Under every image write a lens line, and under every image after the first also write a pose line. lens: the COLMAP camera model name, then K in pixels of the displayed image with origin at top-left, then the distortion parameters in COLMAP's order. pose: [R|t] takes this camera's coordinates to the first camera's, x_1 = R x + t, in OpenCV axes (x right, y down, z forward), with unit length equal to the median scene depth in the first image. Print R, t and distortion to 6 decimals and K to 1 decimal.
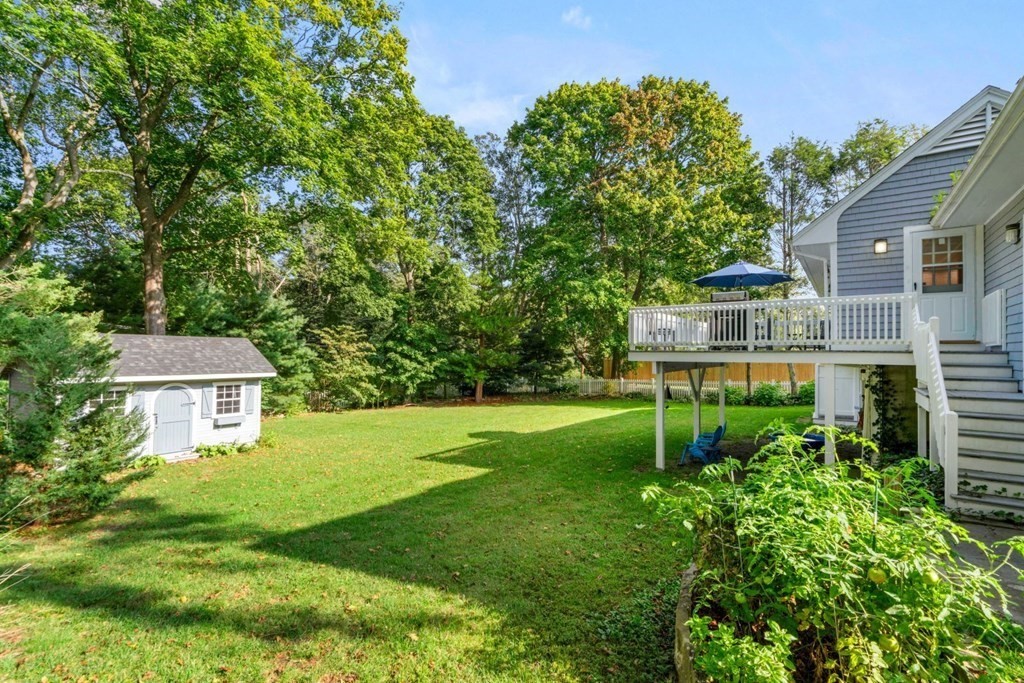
lens RADIAL K [[481.1, 0, 505.3], [0, 481.1, 345.3], [0, 0, 1]] dist [-0.001733, 0.002893]
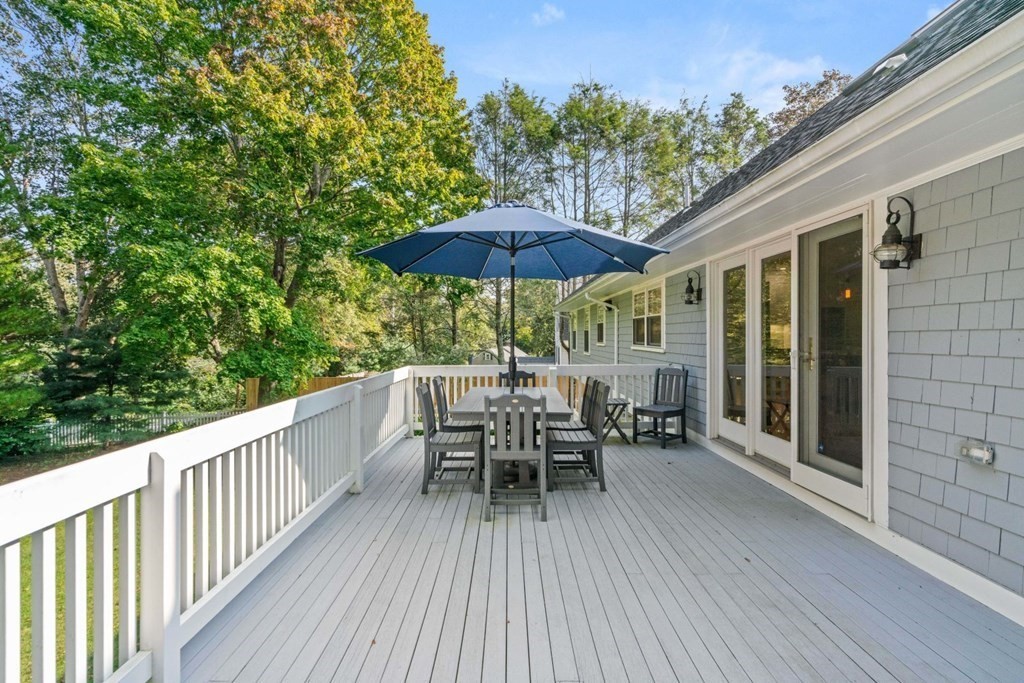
lens RADIAL K [[481.1, 0, 505.5], [0, 481.1, 339.9], [0, 0, 1]] dist [-0.001733, 0.002893]
pose [[0.814966, -0.012834, 0.579367, 0.154379], [-0.004128, 0.999601, 0.027950, -0.051385], [-0.579494, -0.025170, 0.814588, 0.384625]]
